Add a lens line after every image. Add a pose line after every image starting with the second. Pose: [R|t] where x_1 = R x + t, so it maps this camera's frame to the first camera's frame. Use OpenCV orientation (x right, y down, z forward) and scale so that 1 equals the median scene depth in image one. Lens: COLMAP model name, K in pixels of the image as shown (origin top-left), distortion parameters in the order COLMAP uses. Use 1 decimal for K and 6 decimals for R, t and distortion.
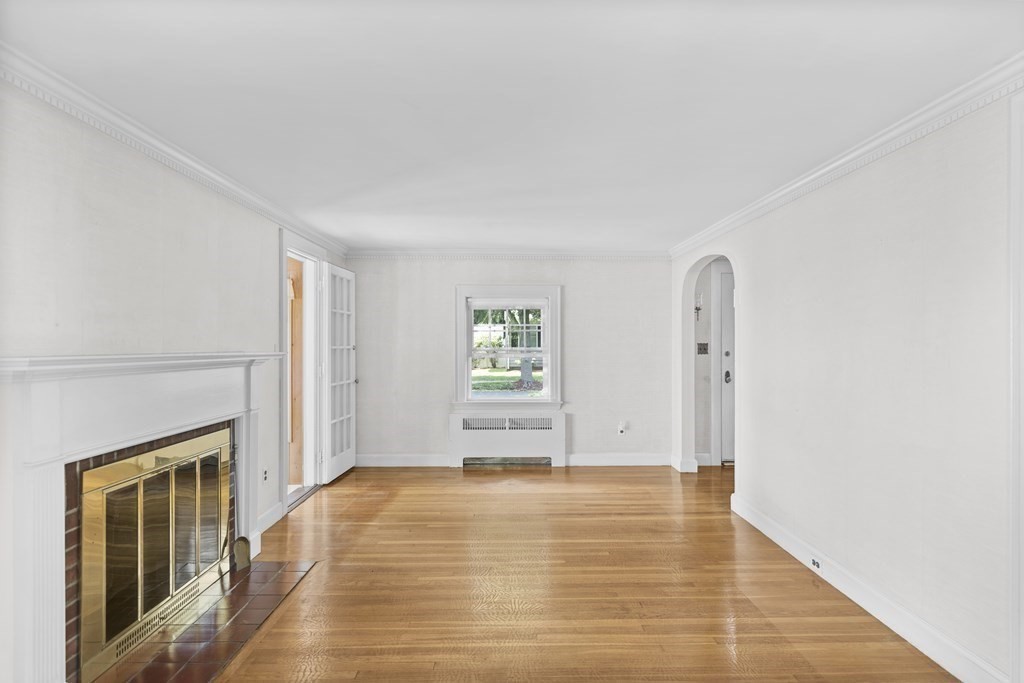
lens RADIAL K [[597.9, 0, 512.0], [0, 597.9, 341.5], [0, 0, 1]] dist [0.002189, 0.000437]
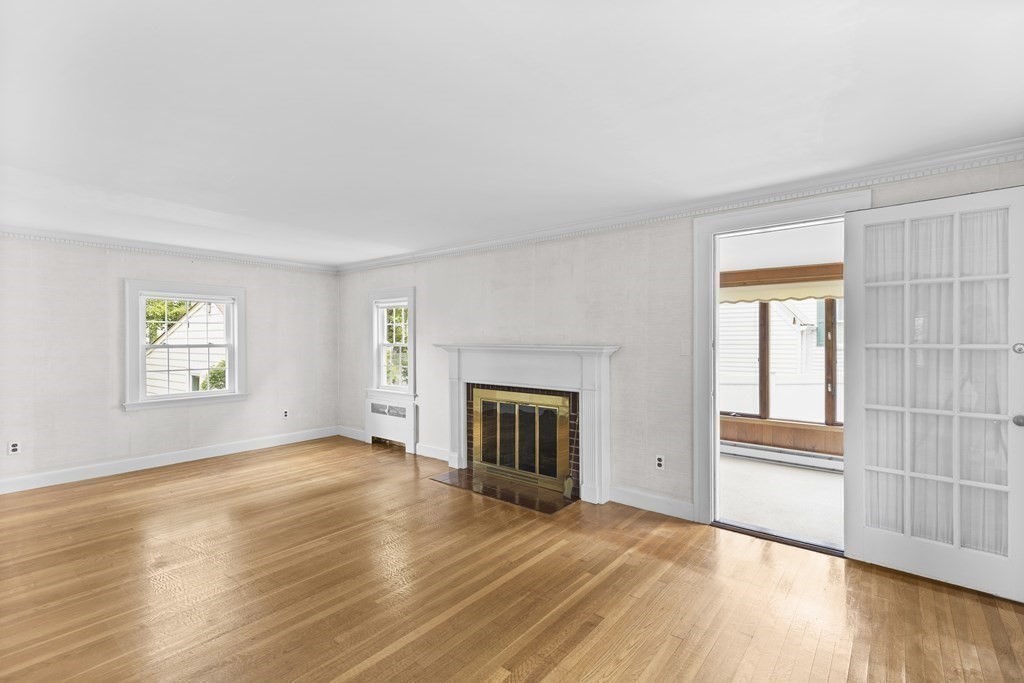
lens RADIAL K [[460.2, 0, 515.1], [0, 460.2, 344.6], [0, 0, 1]] dist [0.001649, 0.000530]
pose [[-0.649579, 0.011739, -0.760203, 0.550899], [0.003882, 0.999919, 0.012124, 0.000644], [0.760284, 0.004924, -0.649572, 1.922837]]
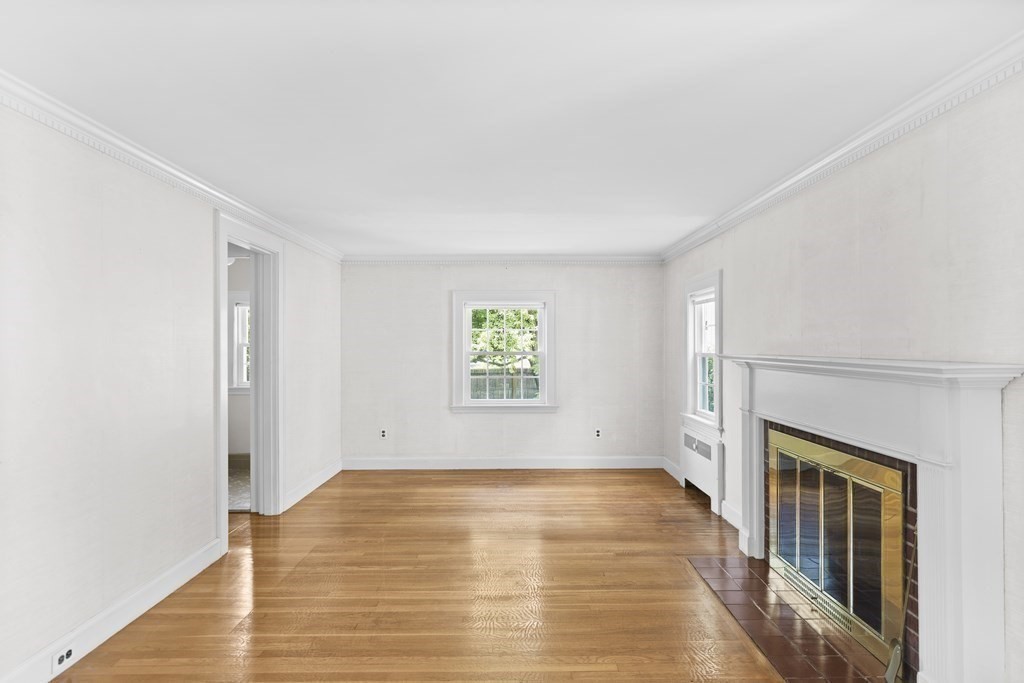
lens RADIAL K [[551.8, 0, 512.0], [0, 551.8, 341.5], [0, 0, 1]] dist [0.003803, 0.000857]
pose [[-0.999932, 0.001456, 0.011599, -0.041909], [0.001332, 0.999942, -0.010704, 0.001316], [-0.011613, -0.010688, -0.999875, 1.933046]]
